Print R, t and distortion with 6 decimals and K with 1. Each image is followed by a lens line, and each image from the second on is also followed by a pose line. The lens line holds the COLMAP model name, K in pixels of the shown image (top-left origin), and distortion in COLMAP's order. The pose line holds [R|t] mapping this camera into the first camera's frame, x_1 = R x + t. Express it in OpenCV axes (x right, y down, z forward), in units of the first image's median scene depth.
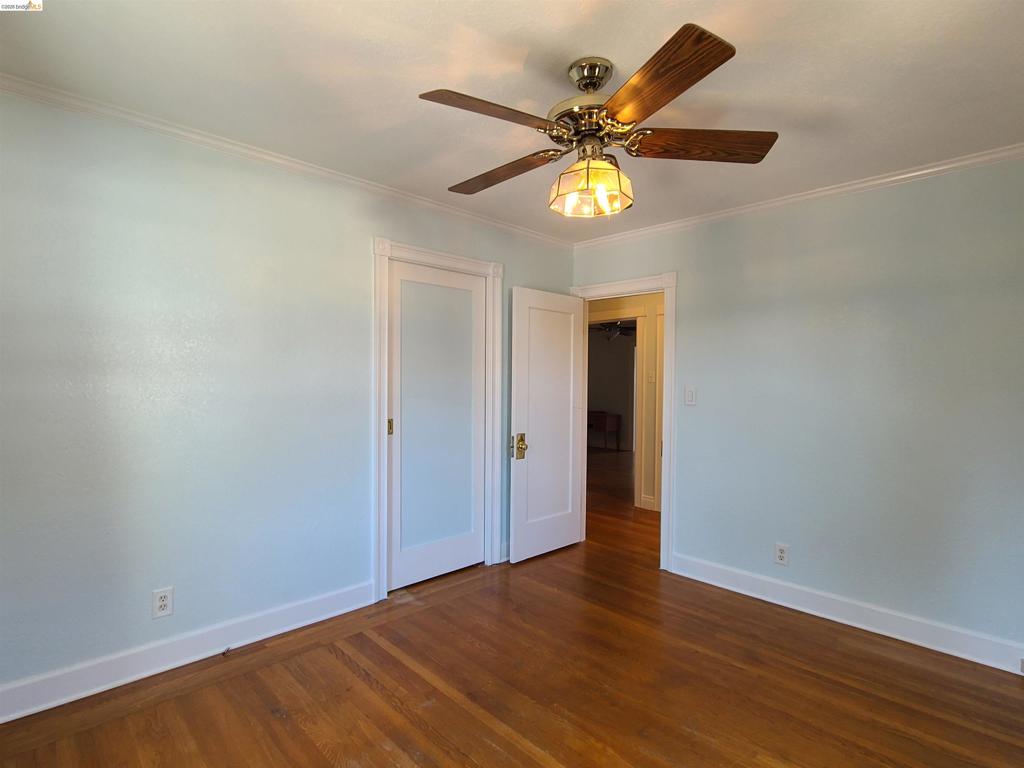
lens RADIAL K [[524.1, 0, 517.9], [0, 524.1, 383.4], [0, 0, 1]] dist [0.000507, 0.000135]
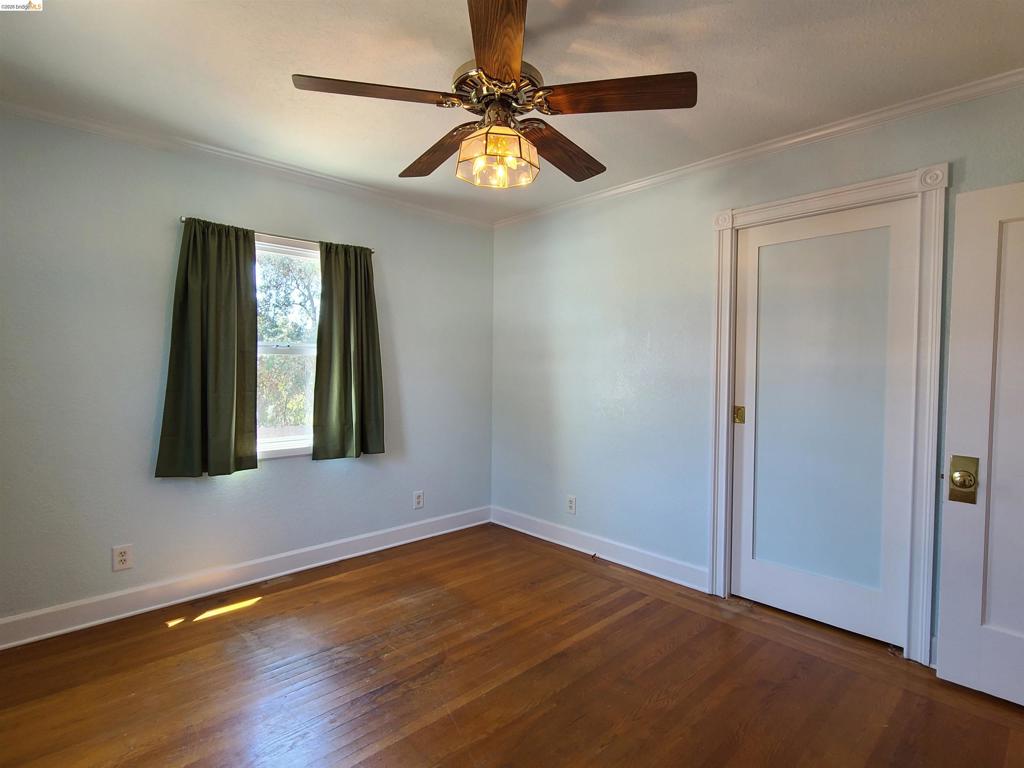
lens RADIAL K [[524.1, 0, 517.9], [0, 524.1, 383.4], [0, 0, 1]] dist [0.000507, 0.000135]
pose [[-0.011041, 0.023853, -0.999655, 0.779971], [-0.012420, 0.999635, 0.023990, 0.013209], [0.999862, 0.012680, -0.010741, 0.736264]]
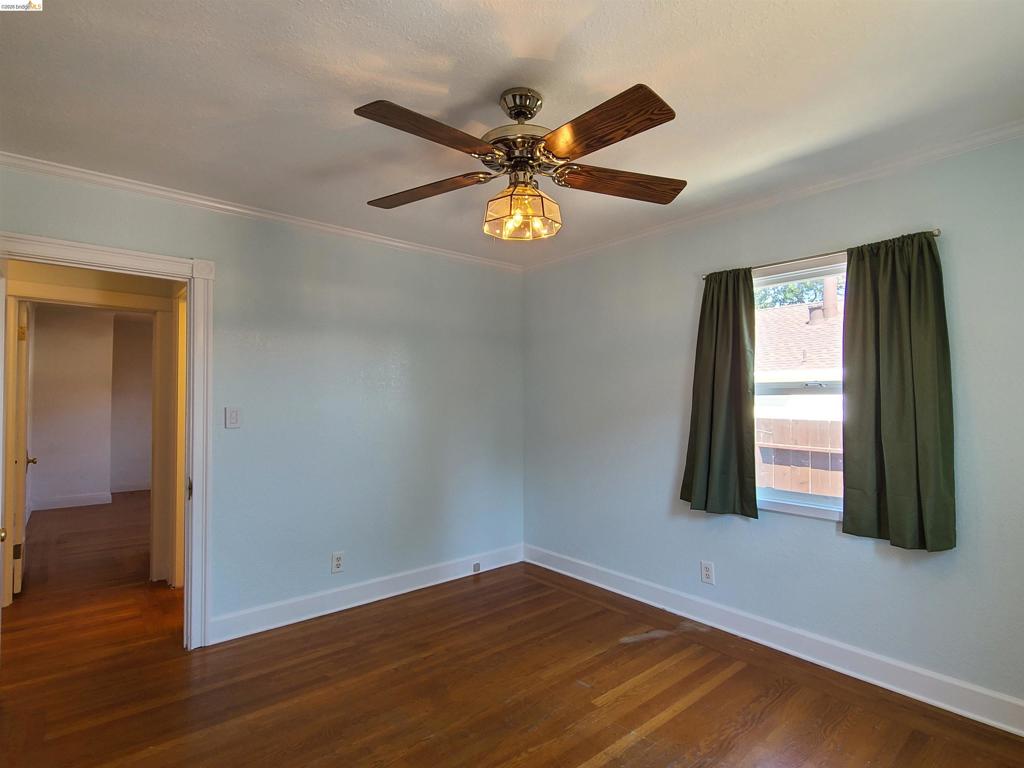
lens RADIAL K [[524.1, 0, 517.9], [0, 524.1, 383.4], [0, 0, 1]] dist [0.000507, 0.000135]
pose [[0.056297, 0.021803, 0.998176, -0.618686], [0.001702, 0.999758, -0.021934, -0.011418], [-0.998413, 0.002934, 0.056246, 0.667067]]
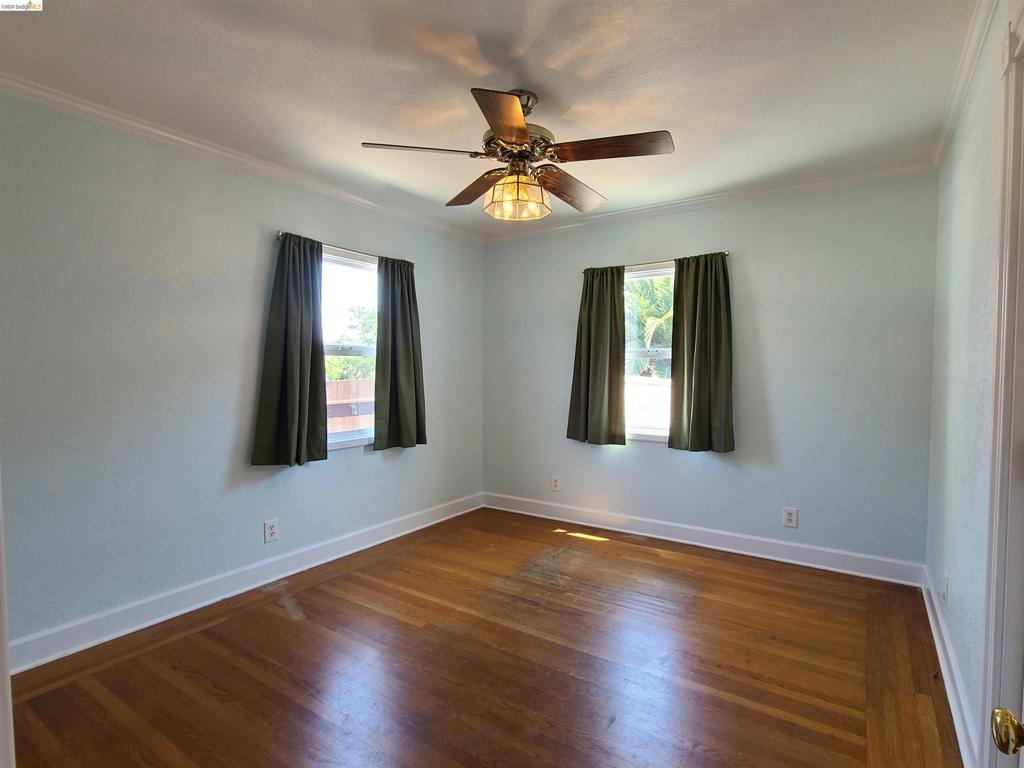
lens RADIAL K [[524.1, 0, 517.9], [0, 524.1, 383.4], [0, 0, 1]] dist [0.000507, 0.000135]
pose [[-0.977506, -0.004539, -0.210858, 0.272308], [-0.011485, 0.999431, 0.031726, 0.011889], [0.210594, 0.033434, -0.977002, 1.543512]]
